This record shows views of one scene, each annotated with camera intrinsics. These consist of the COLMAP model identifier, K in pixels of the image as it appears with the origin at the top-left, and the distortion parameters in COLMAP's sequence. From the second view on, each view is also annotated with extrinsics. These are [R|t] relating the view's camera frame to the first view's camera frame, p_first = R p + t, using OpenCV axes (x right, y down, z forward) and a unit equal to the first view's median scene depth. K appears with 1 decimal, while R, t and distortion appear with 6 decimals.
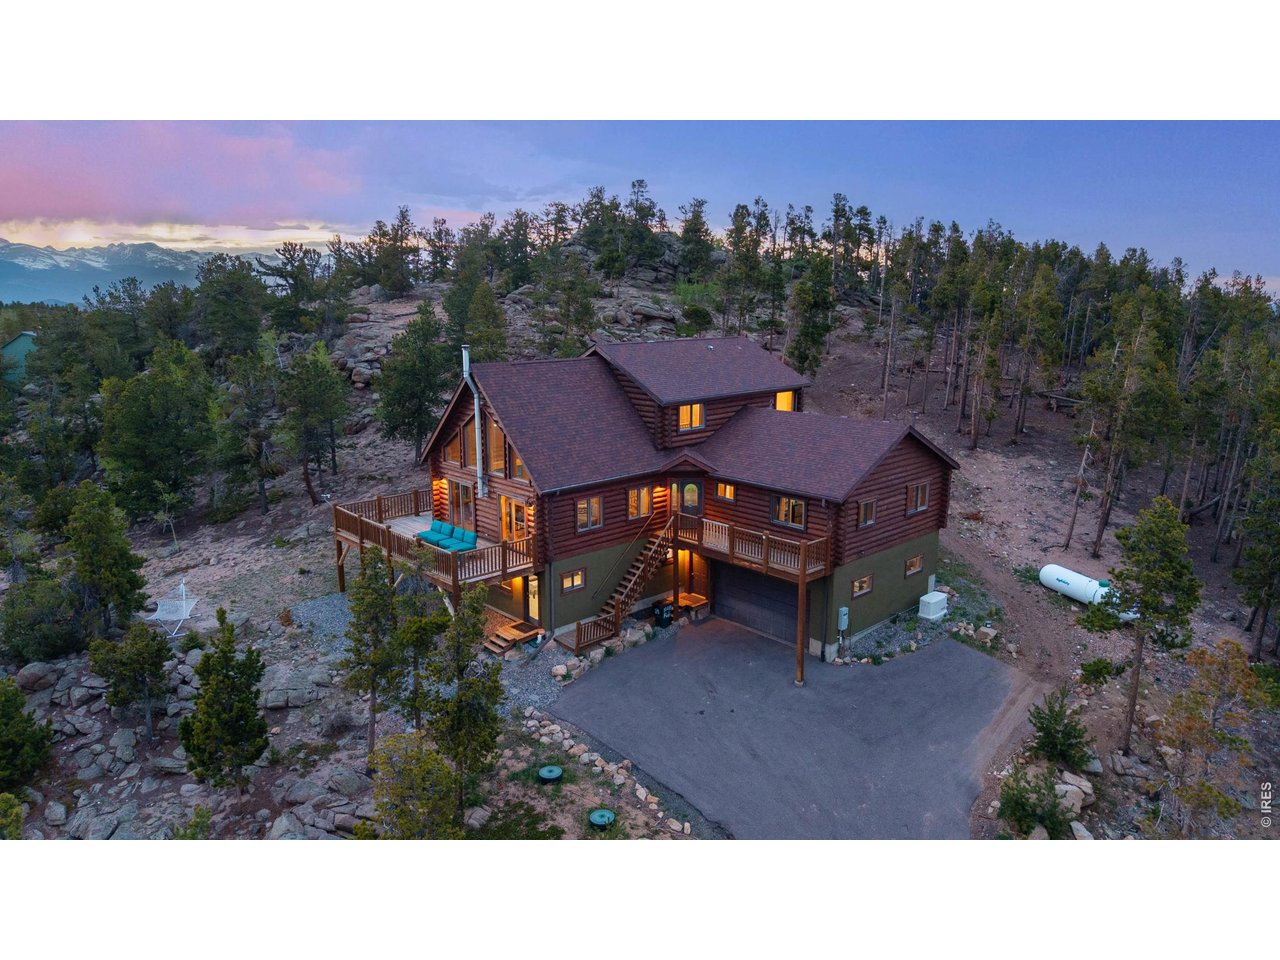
lens RADIAL K [[859.3, 0, 642.7], [0, 859.3, 487.1], [0, 0, 1]] dist [0.018505, -0.017830]
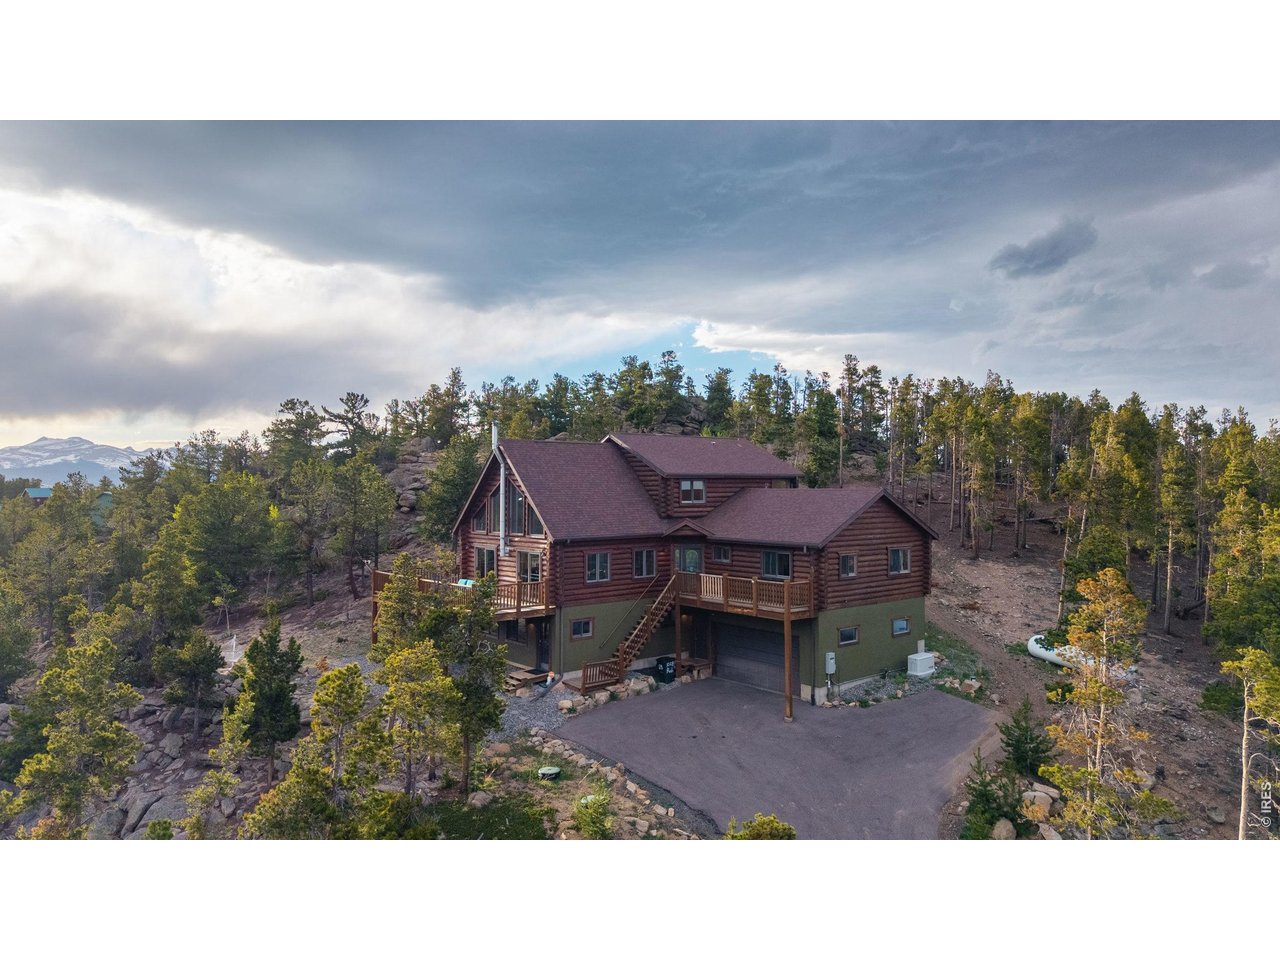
lens RADIAL K [[859.3, 0, 638.2], [0, 859.3, 478.8], [0, 0, 1]] dist [0.018505, -0.017830]
pose [[0.998561, -0.001073, -0.053618, 0.048562], [-0.011092, 0.974049, -0.226067, 0.164714], [0.052469, 0.226337, 0.972635, -0.104412]]
